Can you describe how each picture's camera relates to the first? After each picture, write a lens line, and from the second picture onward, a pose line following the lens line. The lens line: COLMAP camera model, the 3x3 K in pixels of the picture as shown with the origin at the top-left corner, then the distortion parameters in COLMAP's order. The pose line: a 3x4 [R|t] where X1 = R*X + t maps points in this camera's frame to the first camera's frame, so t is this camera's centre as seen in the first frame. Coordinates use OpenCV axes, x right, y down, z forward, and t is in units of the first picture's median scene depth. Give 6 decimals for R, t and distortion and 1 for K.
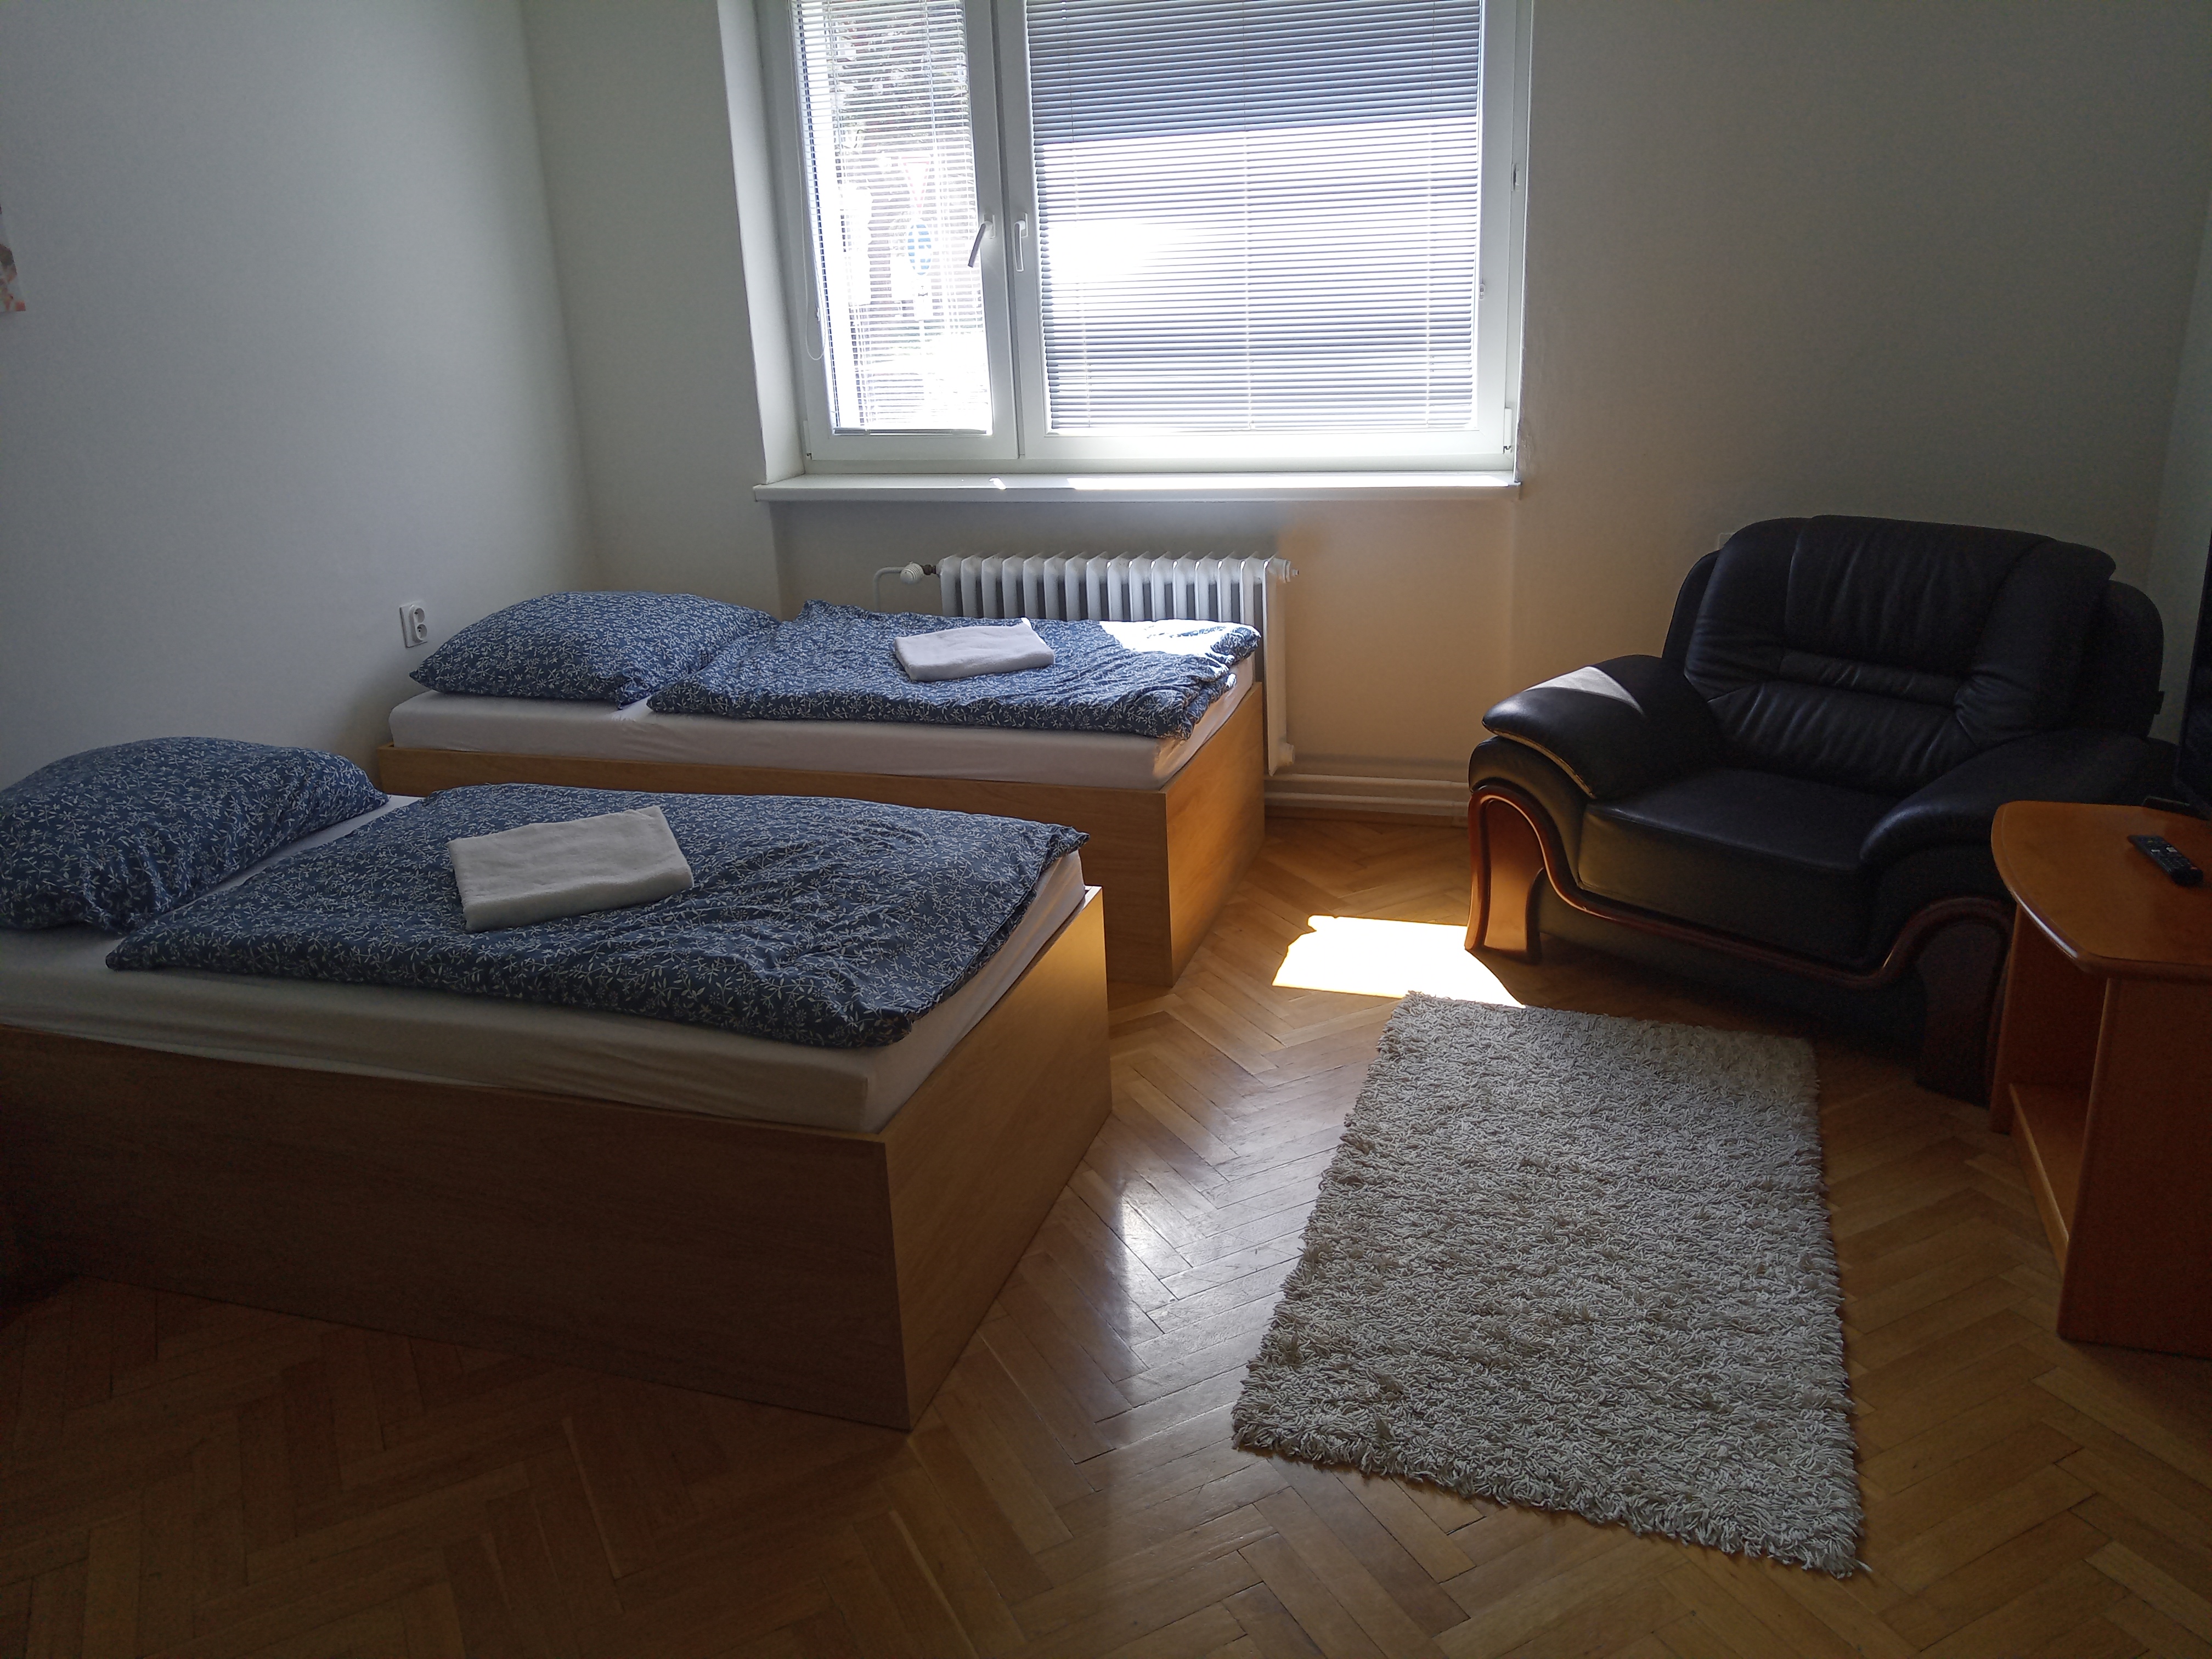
lens RADIAL K [[1740.5, 0, 1099.3], [0, 1740.5, 818.5], [0, 0, 1]] dist [0.092316, -0.167524]
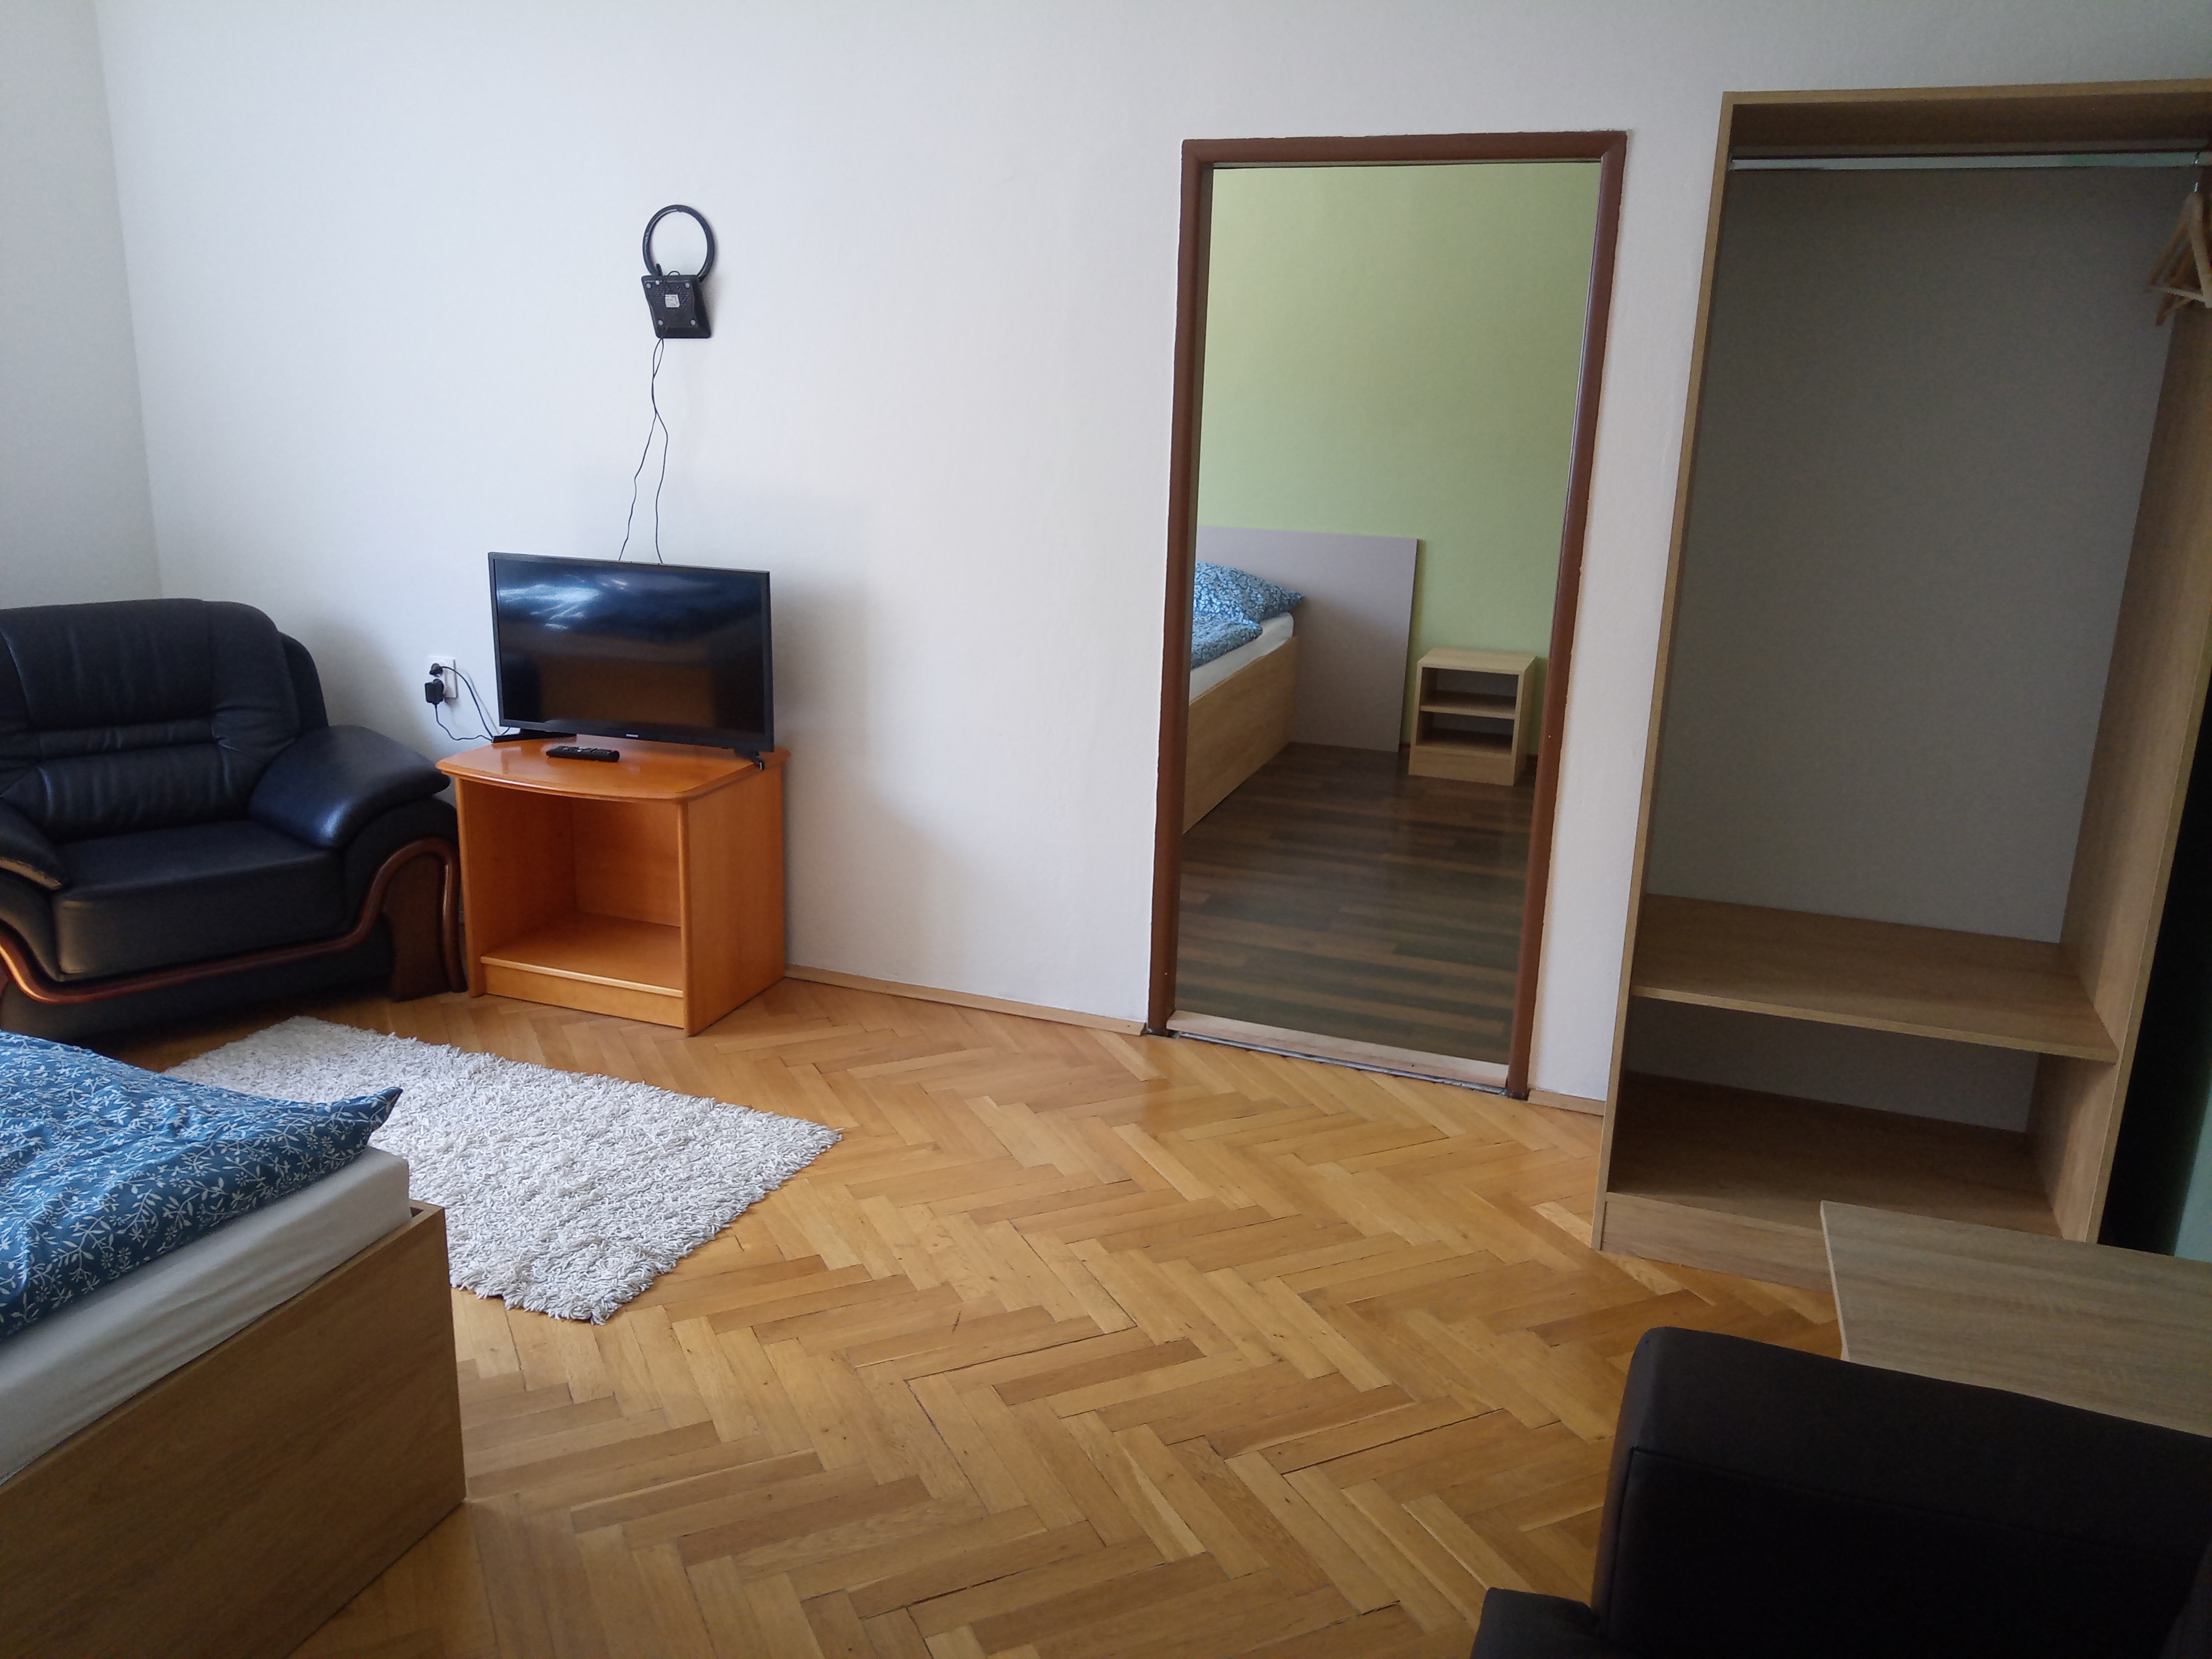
lens RADIAL K [[1740.5, 0, 1099.3], [0, 1740.5, 818.5], [0, 0, 1]] dist [0.092316, -0.167524]
pose [[0.013093, -0.215441, 0.976429, -1.013646], [0.289834, 0.935408, 0.202504, -0.116544], [-0.956987, 0.280351, 0.074689, 0.469454]]
